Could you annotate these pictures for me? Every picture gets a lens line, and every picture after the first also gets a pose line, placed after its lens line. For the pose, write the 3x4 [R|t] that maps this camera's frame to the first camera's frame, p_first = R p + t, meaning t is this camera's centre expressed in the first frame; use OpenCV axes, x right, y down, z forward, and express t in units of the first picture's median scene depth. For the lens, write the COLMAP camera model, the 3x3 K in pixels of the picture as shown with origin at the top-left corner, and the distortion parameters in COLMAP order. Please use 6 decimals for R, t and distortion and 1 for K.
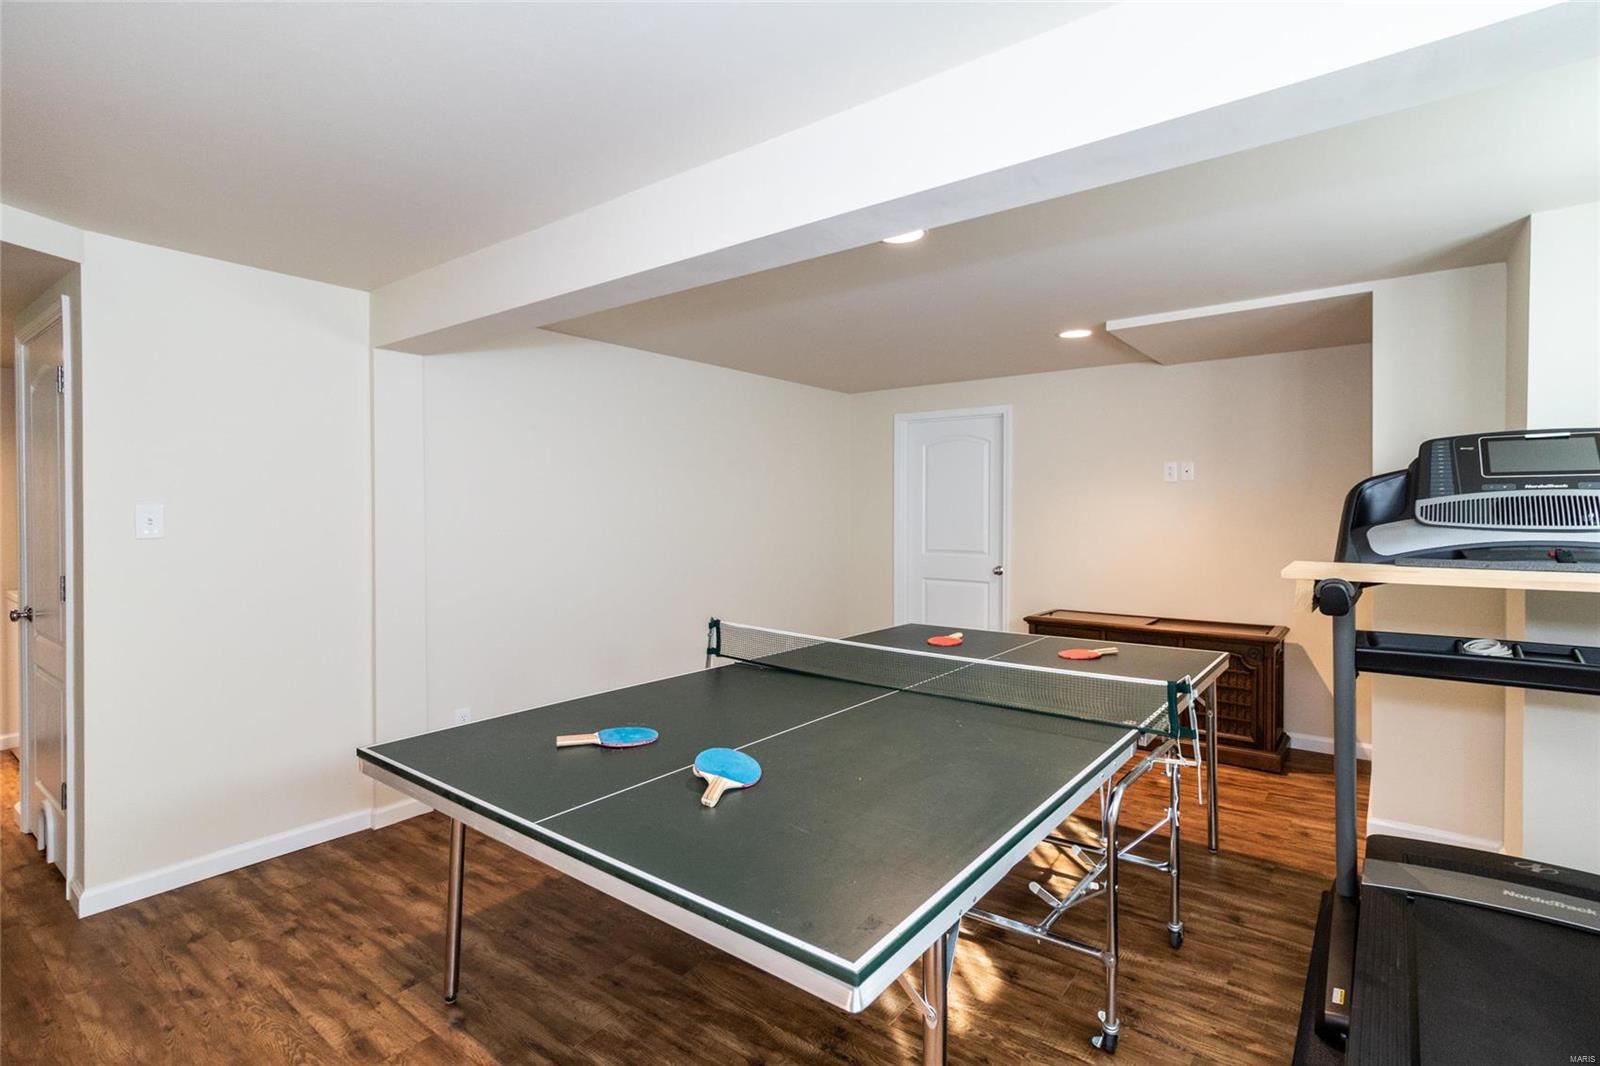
lens RADIAL K [[740.0, 0, 798.8], [0, 740.0, 522.9], [0, 0, 1]] dist [-0.000311, 0.004151]
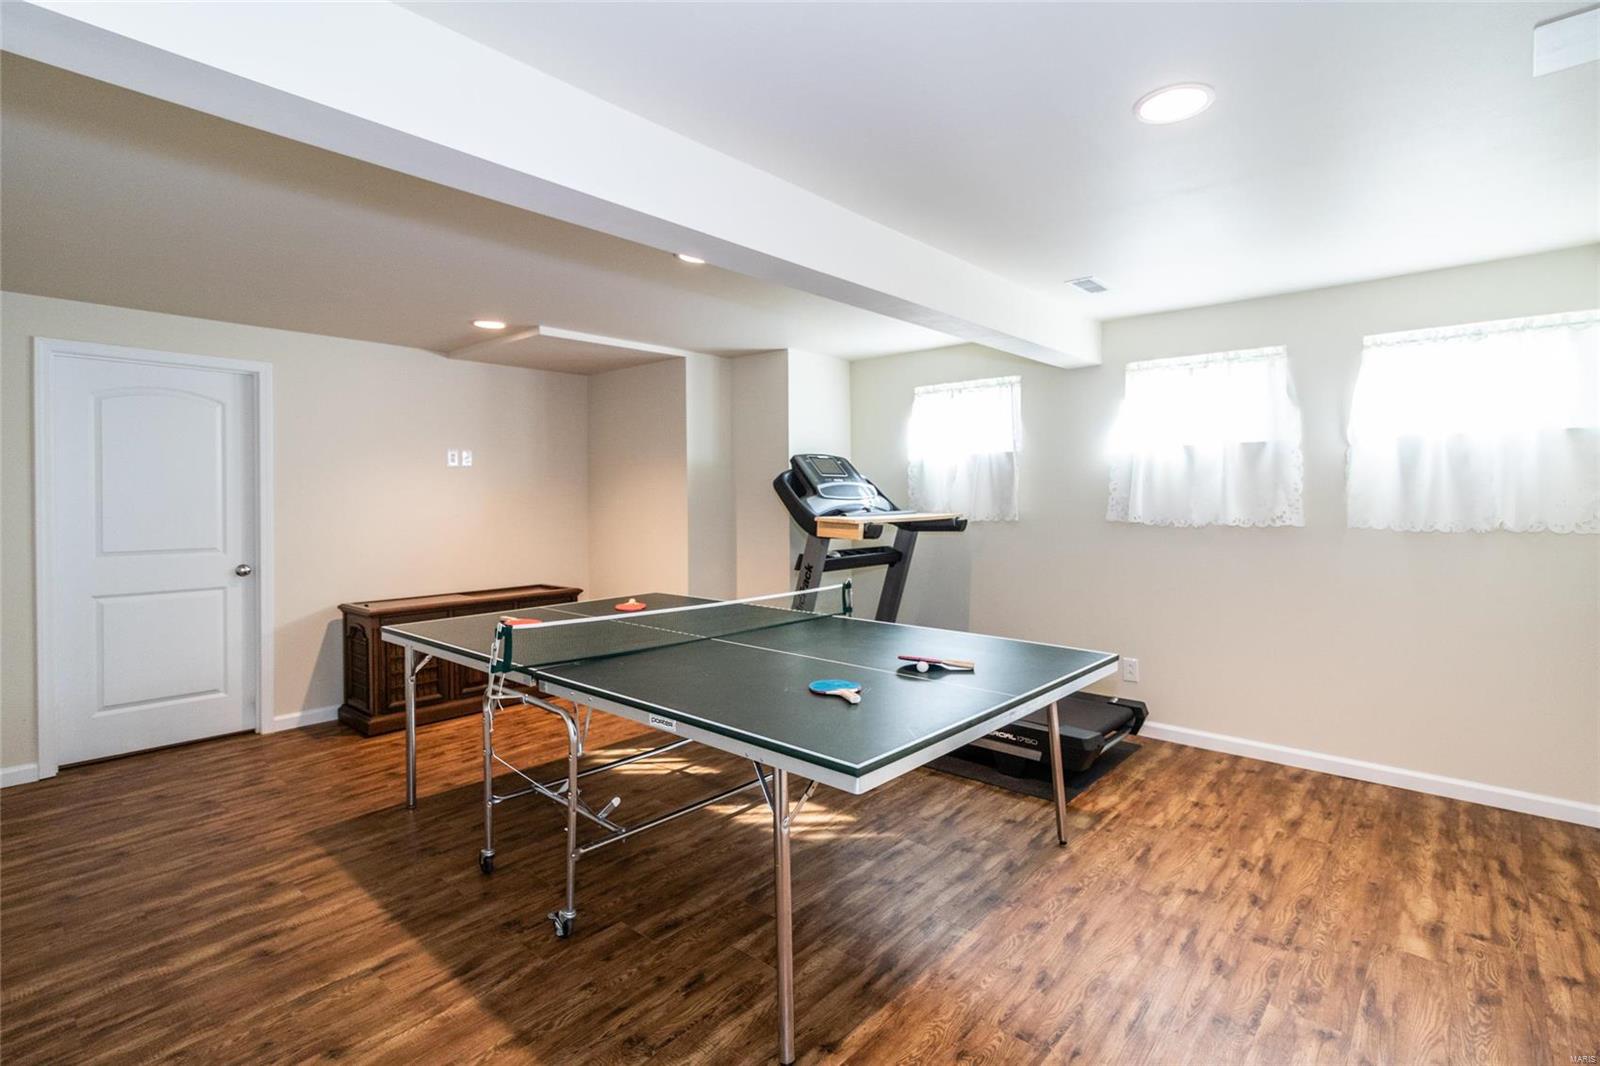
lens RADIAL K [[759.0, 0, 821.9], [0, 759.0, 499.3], [0, 0, 1]] dist [0.003179, 0.002822]
pose [[0.070157, -0.002112, 0.997534, -0.903787], [0.019600, 0.999808, 0.000738, 0.001673], [-0.997343, 0.019500, 0.070185, 0.606909]]
